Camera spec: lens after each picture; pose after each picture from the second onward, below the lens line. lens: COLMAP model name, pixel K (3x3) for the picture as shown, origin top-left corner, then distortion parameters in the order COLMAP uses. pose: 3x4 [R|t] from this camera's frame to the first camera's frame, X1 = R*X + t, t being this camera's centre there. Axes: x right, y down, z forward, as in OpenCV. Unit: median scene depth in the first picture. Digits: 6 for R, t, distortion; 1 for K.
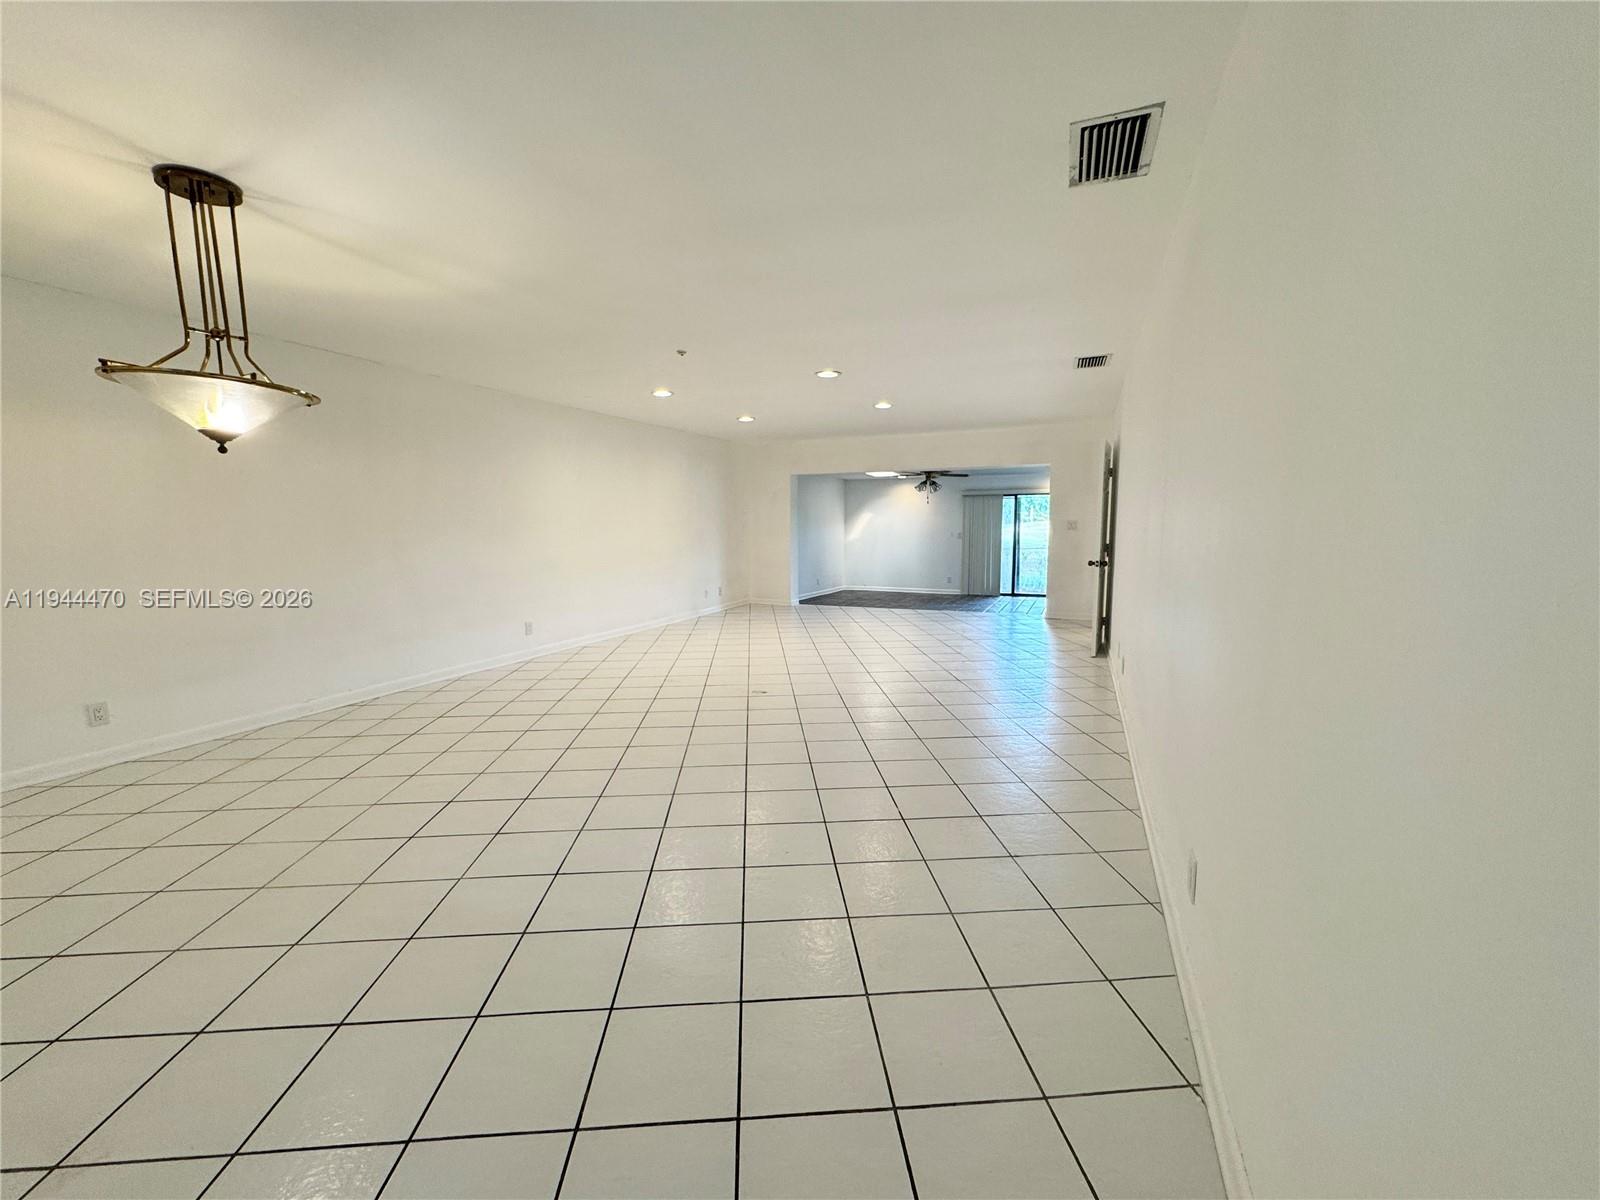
lens RADIAL K [[639.7, 0, 803.7], [0, 639.7, 603.2], [0, 0, 1]] dist [-0.004545, 0.000993]
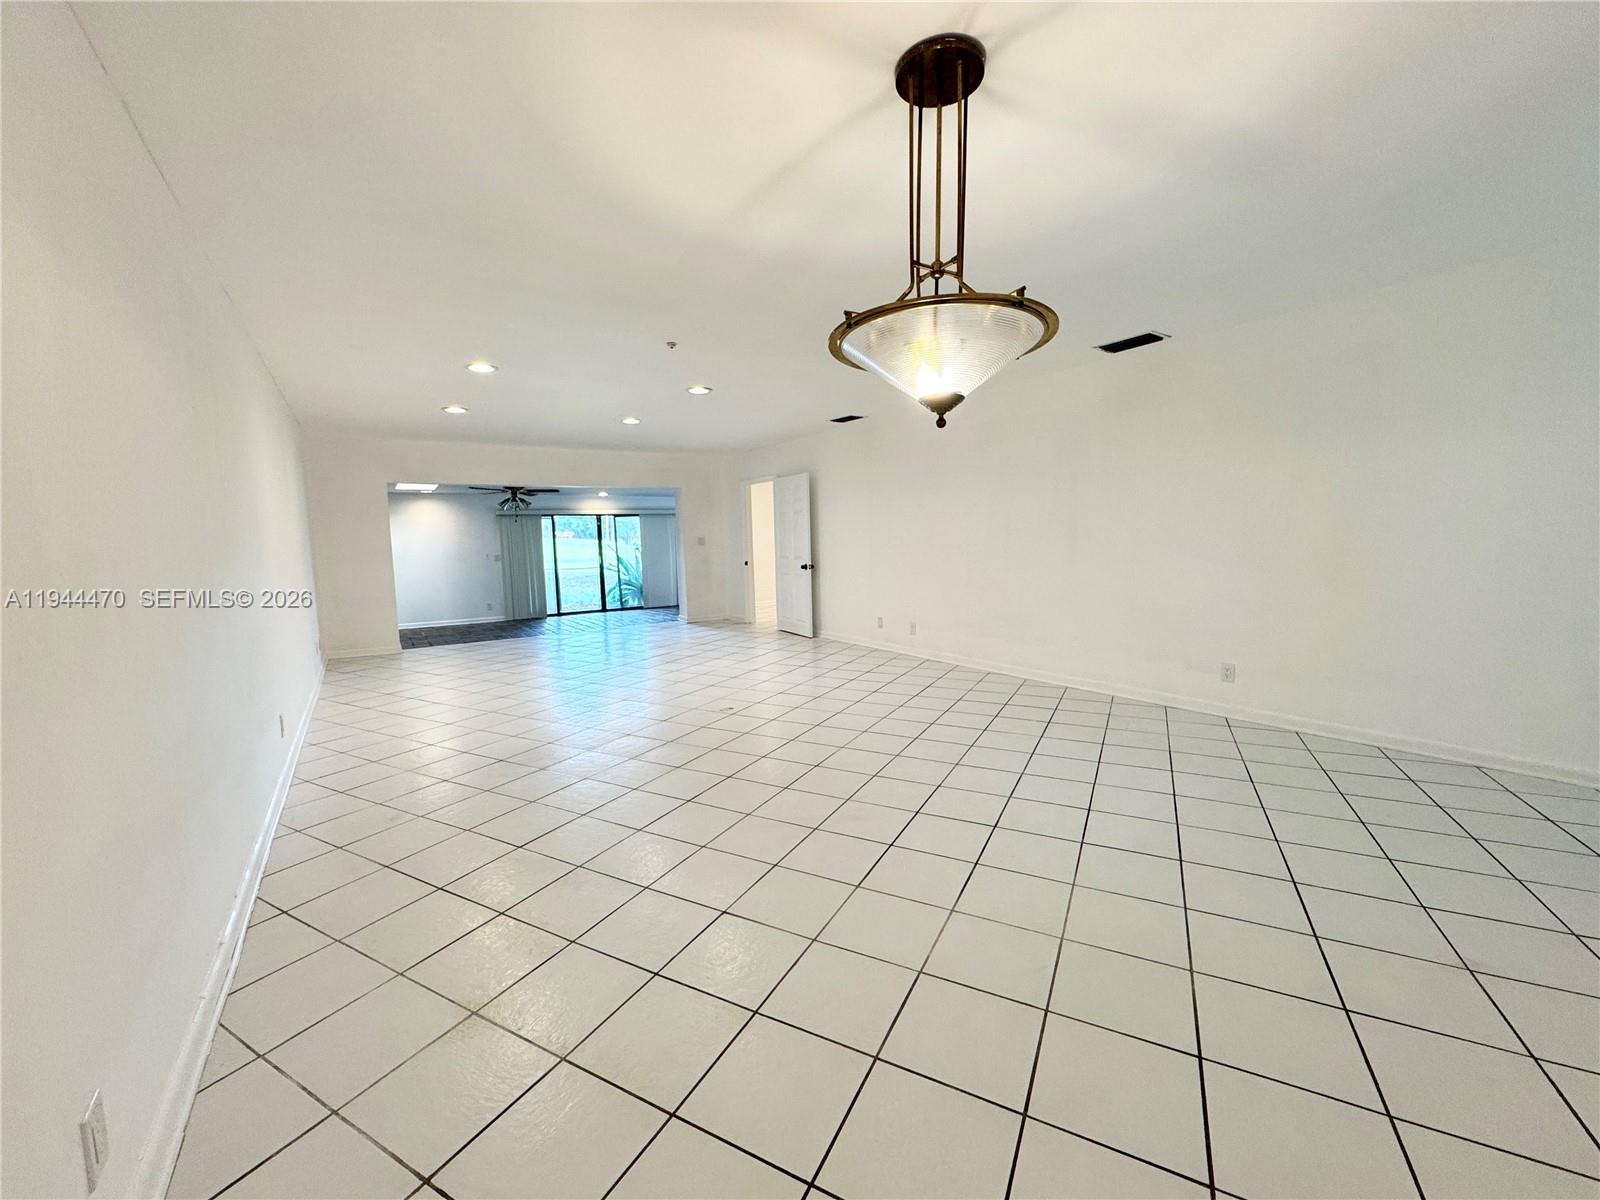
lens RADIAL K [[639.7, 0, 792.6], [0, 639.7, 605.1], [0, 0, 1]] dist [-0.004545, 0.000993]
pose [[0.558118, -0.096947, 0.824079, -0.300310], [0.125848, 0.991552, 0.031417, -0.013304], [-0.820163, 0.086174, 0.565603, 0.133925]]
